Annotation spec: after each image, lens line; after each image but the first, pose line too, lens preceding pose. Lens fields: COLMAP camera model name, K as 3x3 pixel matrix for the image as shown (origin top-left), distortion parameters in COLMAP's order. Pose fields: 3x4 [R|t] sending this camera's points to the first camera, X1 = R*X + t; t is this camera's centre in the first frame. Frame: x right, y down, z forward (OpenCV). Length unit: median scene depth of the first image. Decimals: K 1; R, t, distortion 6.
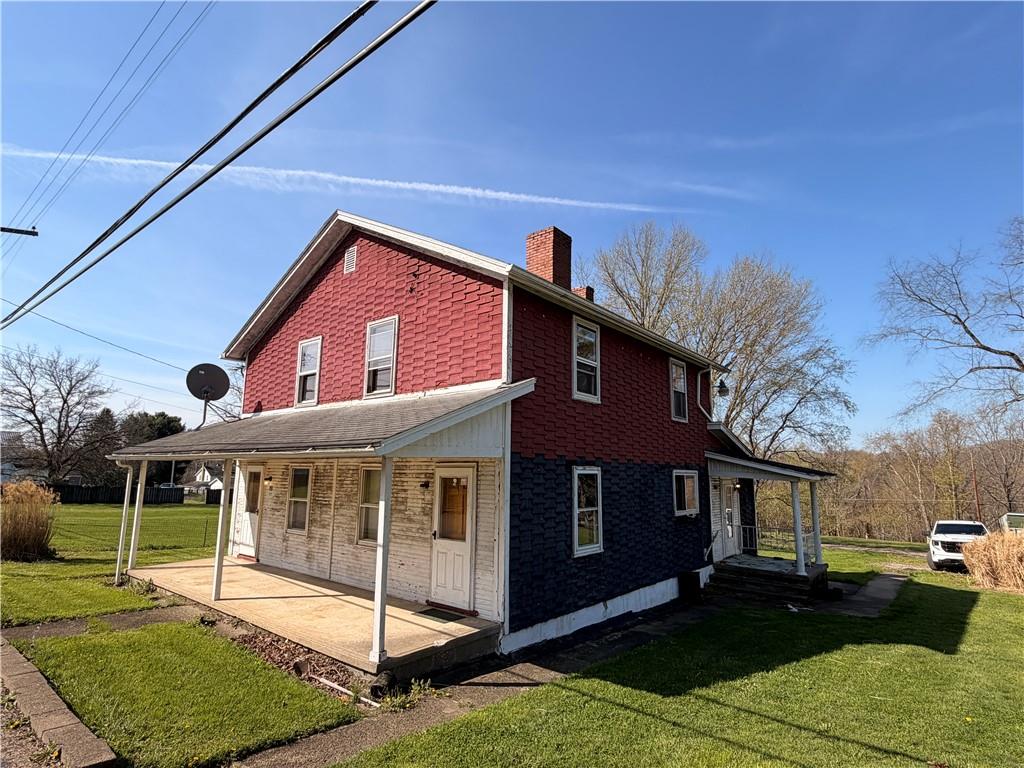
lens RADIAL K [[555.0, 0, 508.8], [0, 555.0, 381.5], [0, 0, 1]] dist [-0.011802, -0.001027]
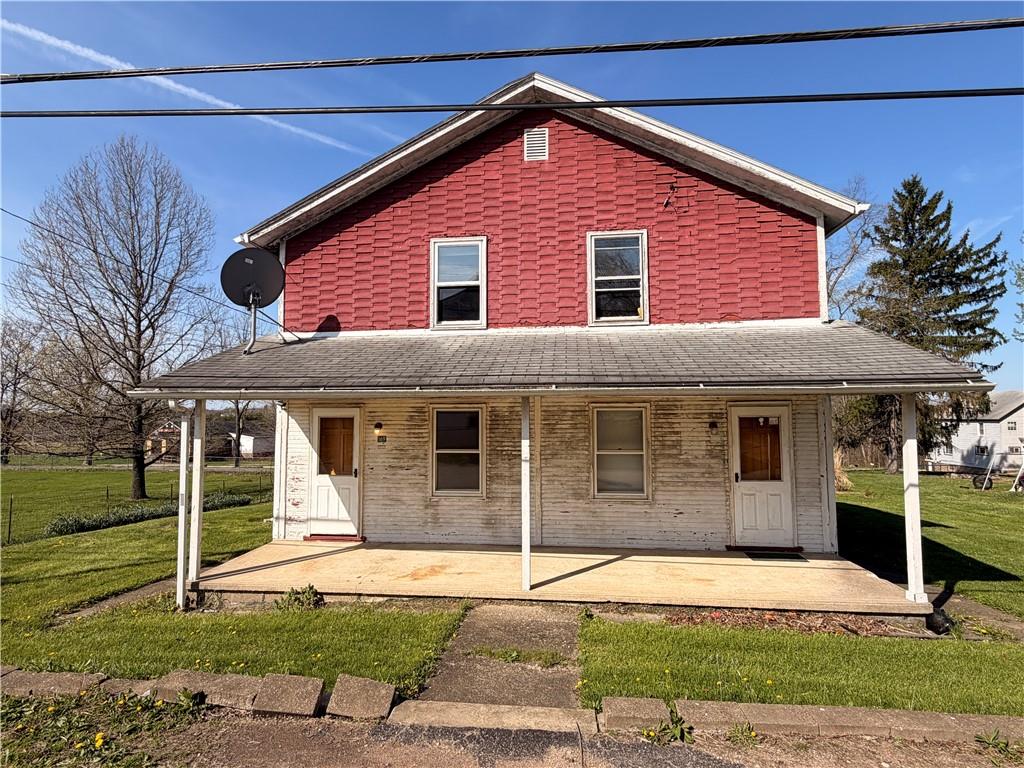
lens RADIAL K [[555.0, 0, 510.2], [0, 555.0, 386.4], [0, 0, 1]] dist [-0.011802, -0.001027]
pose [[0.831596, 0.018871, 0.555061, -0.812558], [-0.076335, 0.993821, 0.080578, 0.063694], [-0.550111, -0.109379, 0.827898, 0.373662]]
